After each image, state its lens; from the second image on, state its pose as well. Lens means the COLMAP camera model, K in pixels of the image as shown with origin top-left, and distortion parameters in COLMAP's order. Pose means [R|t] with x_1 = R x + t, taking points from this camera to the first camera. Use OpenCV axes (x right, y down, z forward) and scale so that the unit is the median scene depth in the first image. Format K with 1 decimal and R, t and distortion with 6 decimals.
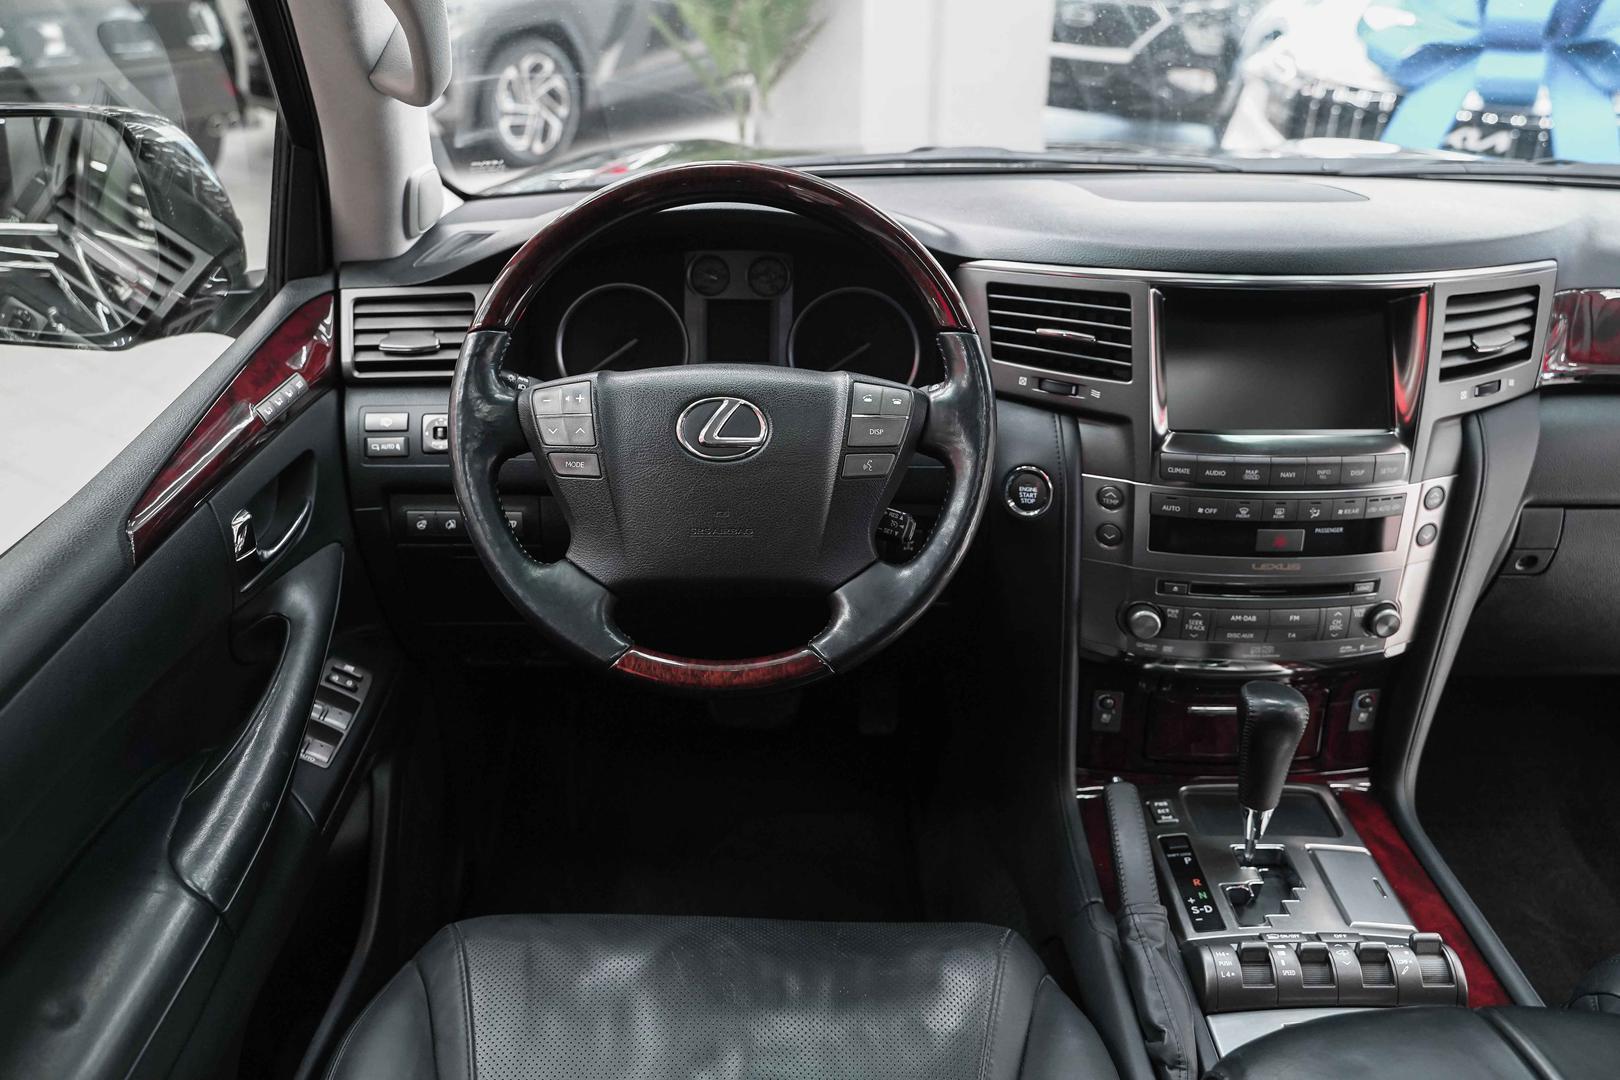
lens RADIAL K [[1360.2, 0, 804.7], [0, 1360.2, 521.8], [0, 0, 1]] dist [-0.007508, -0.004538]
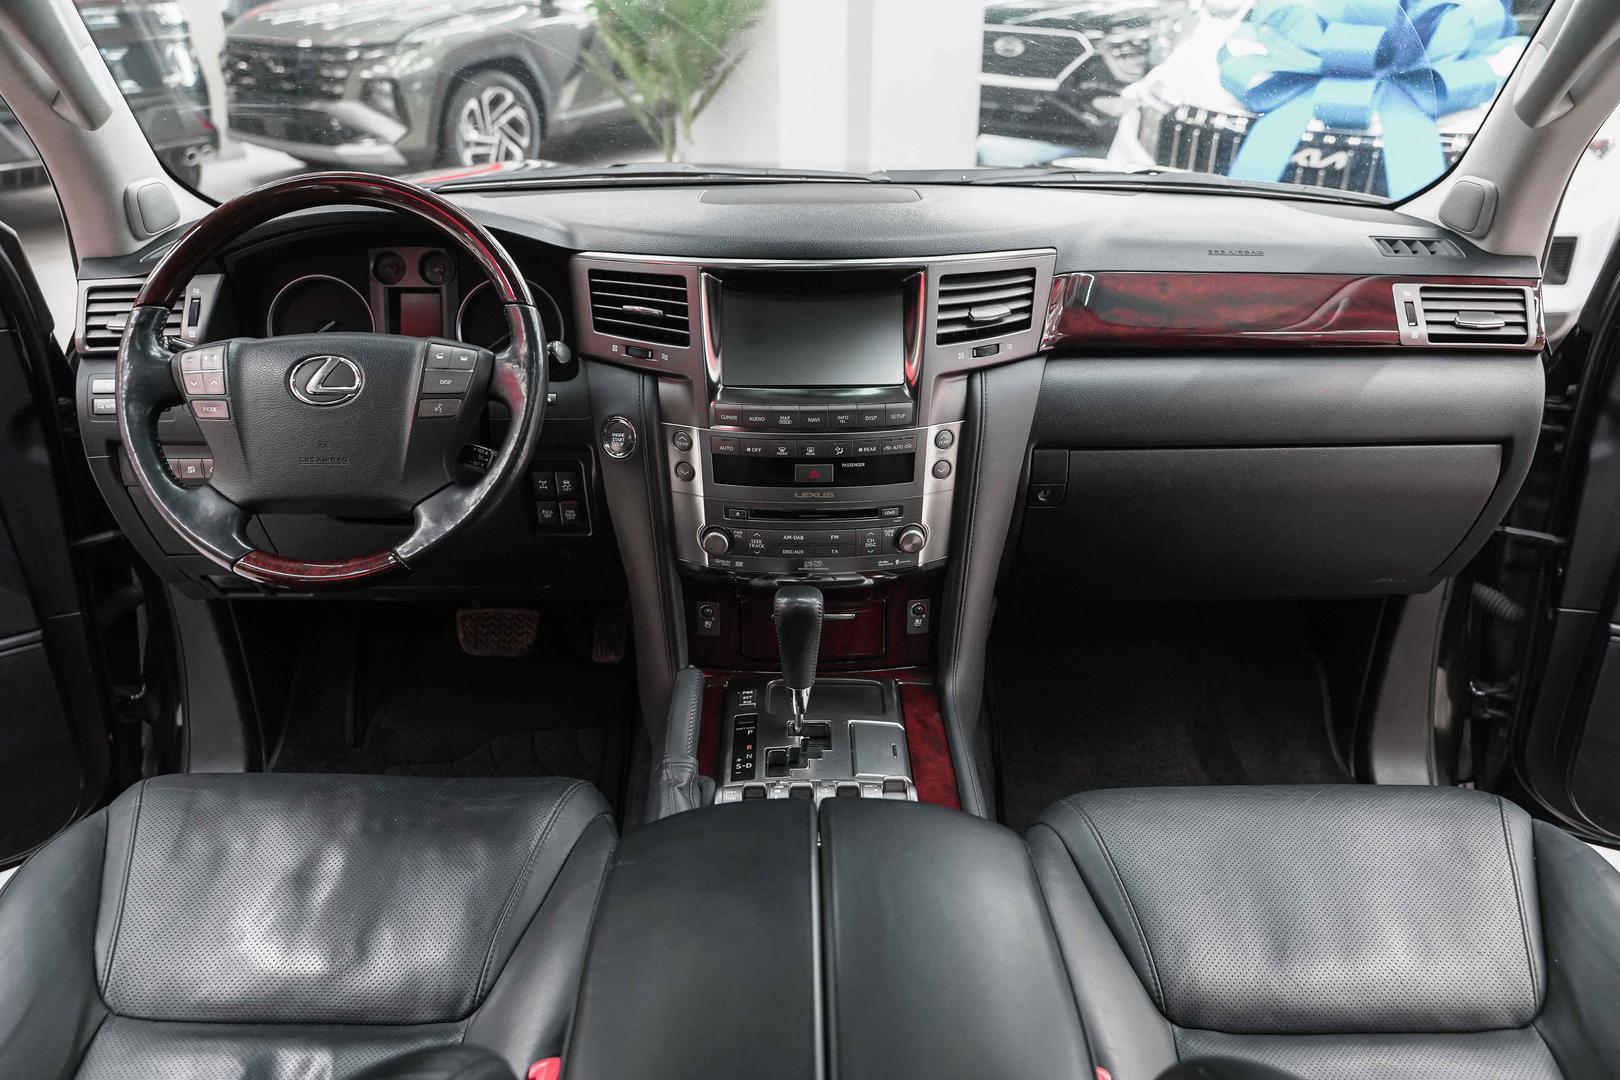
lens RADIAL K [[1308.1, 0, 810.0], [0, 1308.1, 540.0], [0, 0, 1]] dist [-0.010345, -0.008007]
pose [[0.999972, -0.007244, -0.001805, 0.341571], [0.007251, 0.999966, 0.004013, 0.068854], [0.001775, -0.004026, 0.999990, -0.198206]]
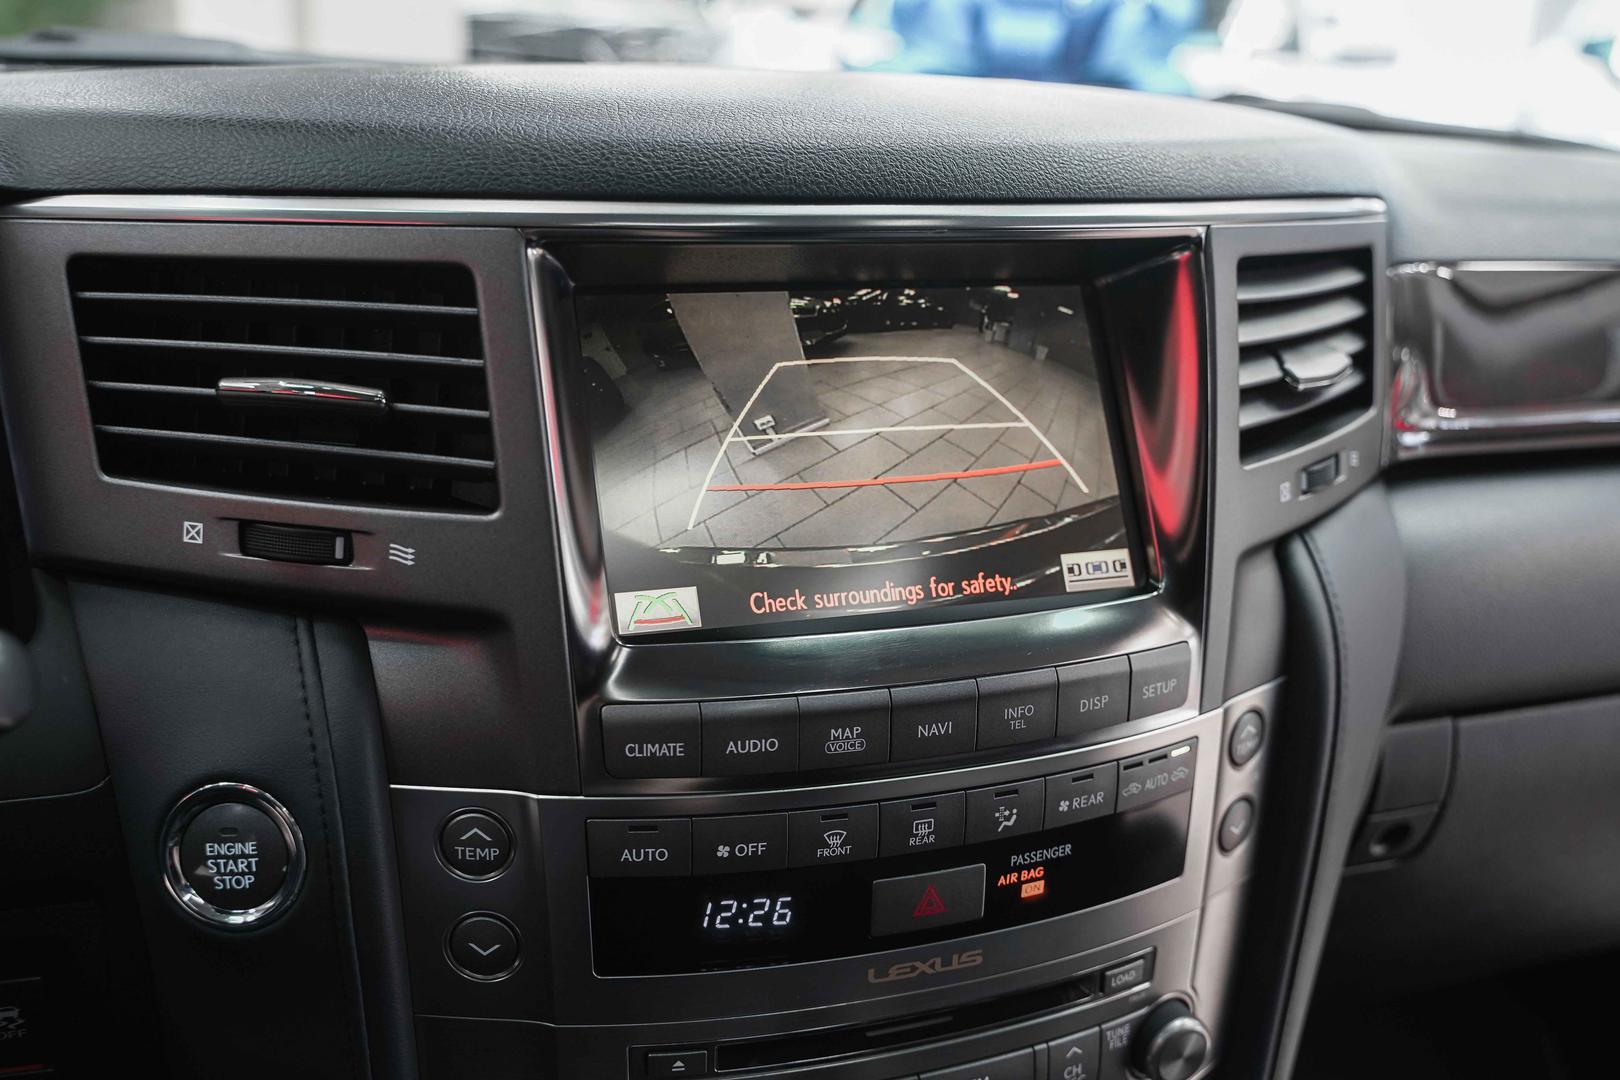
lens RADIAL K [[1671.2, 0, 810.0], [0, 1671.2, 540.0], [0, 0, 1]] dist [-0.022612, -0.019779]
pose [[0.933537, -0.072254, 0.351124, 0.158784], [0.104888, 0.991667, -0.074803, -0.053812], [-0.342793, 0.106660, 0.933336, 0.554685]]
